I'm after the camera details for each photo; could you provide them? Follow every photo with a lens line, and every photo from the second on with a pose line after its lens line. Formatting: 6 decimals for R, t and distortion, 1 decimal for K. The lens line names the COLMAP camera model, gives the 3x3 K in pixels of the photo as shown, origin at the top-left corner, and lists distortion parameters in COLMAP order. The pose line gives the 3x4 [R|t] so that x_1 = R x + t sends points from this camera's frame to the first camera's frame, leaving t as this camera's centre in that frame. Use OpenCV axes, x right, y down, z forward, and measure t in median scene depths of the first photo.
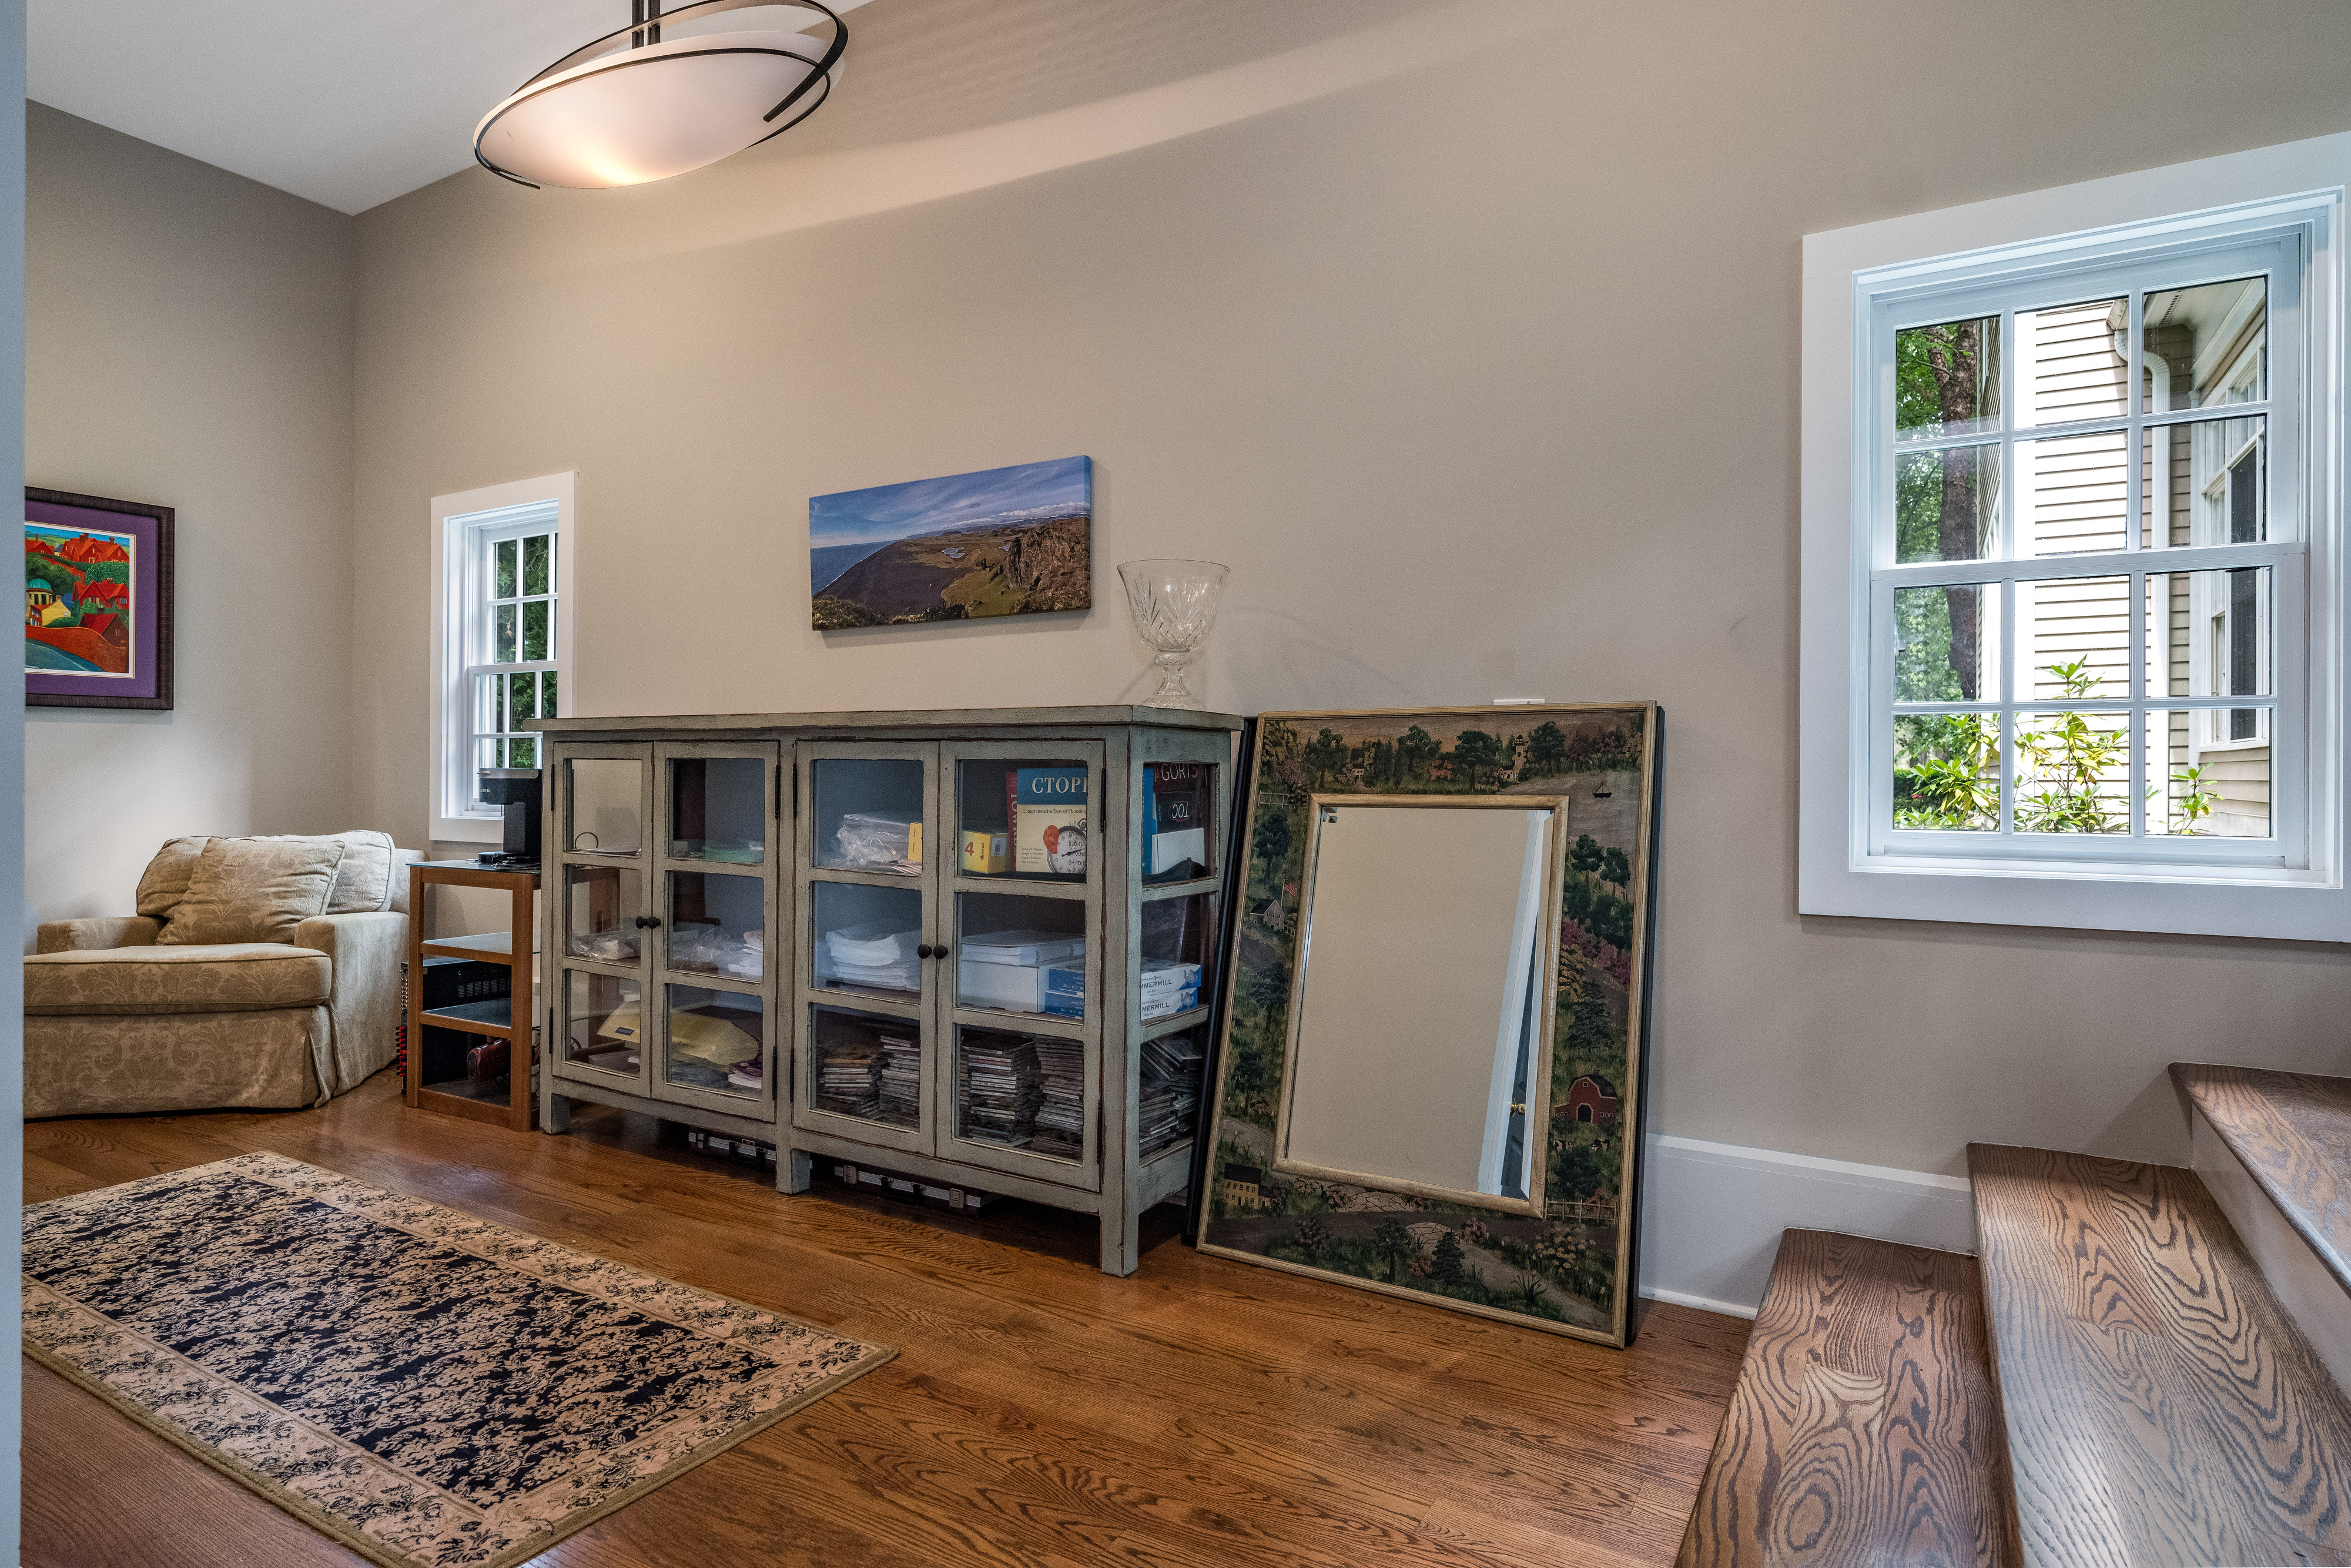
lens RADIAL K [[1266.4, 0, 1185.1], [0, 1266.4, 776.6], [0, 0, 1]] dist [-0.001226, -0.003319]
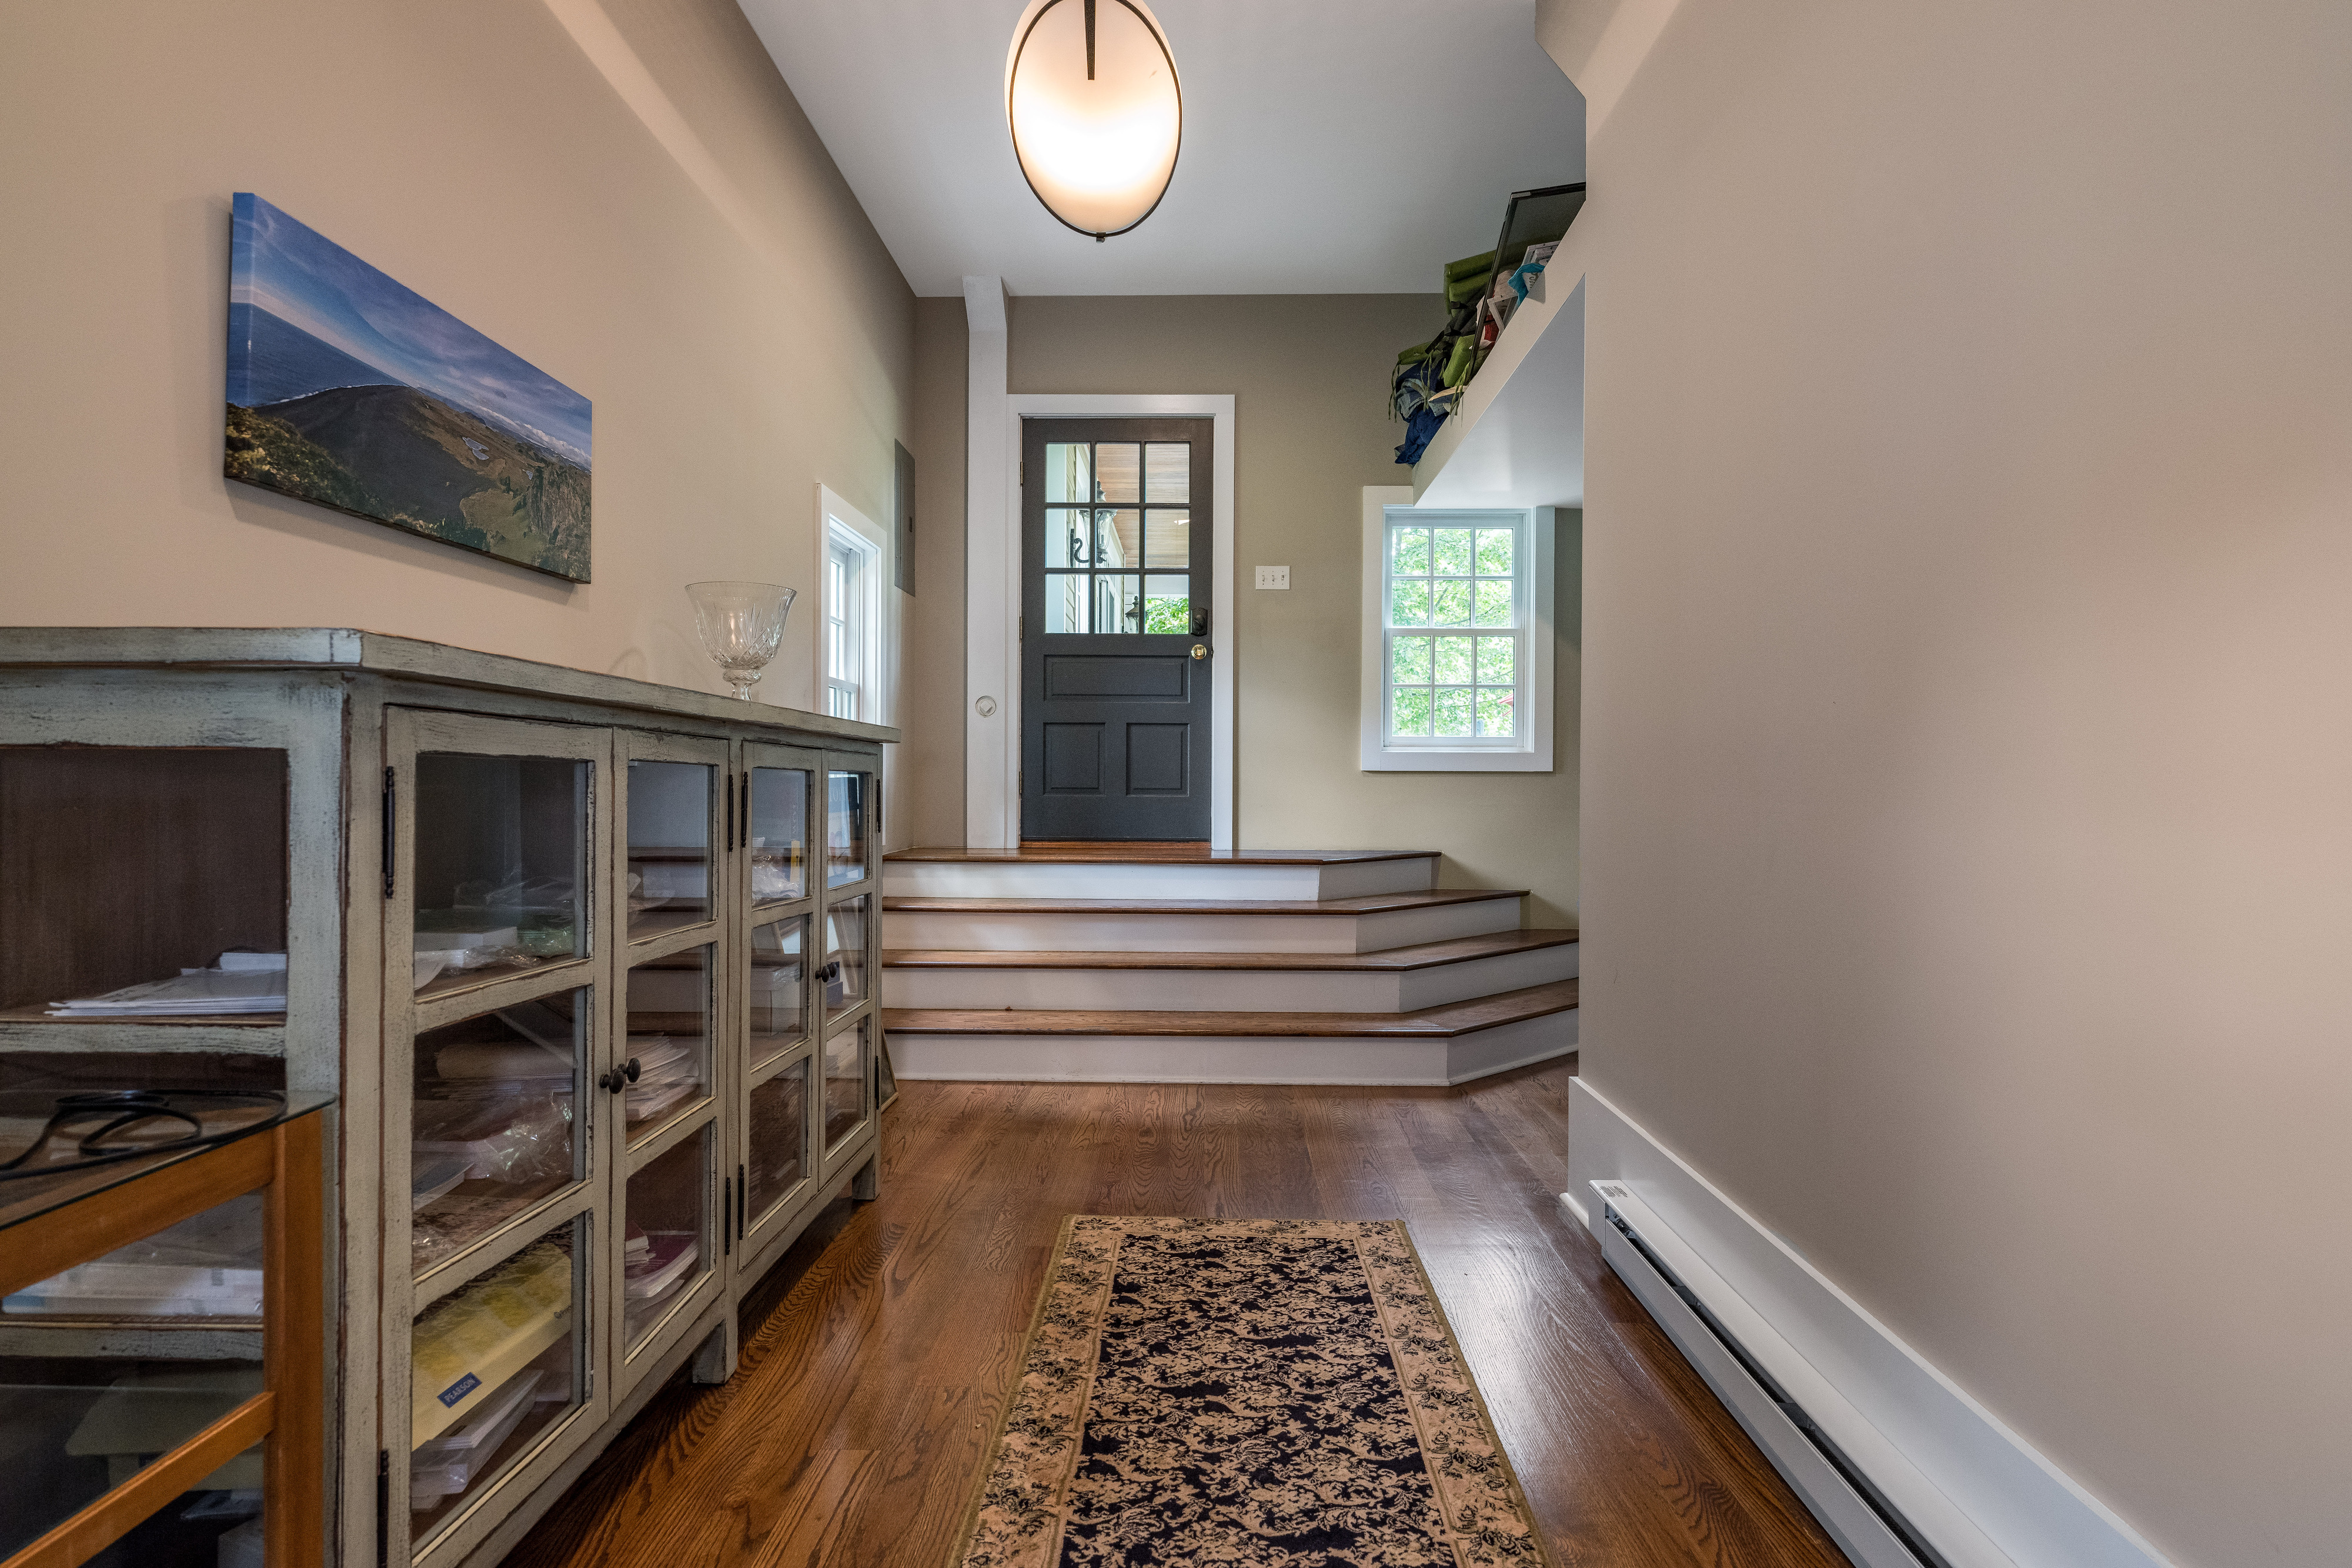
lens RADIAL K [[1266.9, 0, 1180.0], [0, 1266.9, 782.3], [0, 0, 1]] dist [-0.001226, -0.003319]
pose [[-0.485386, -0.007588, 0.874267, -1.322922], [-0.004762, 0.999970, 0.006036, -0.012185], [-0.874287, -0.001234, -0.485407, 1.407315]]
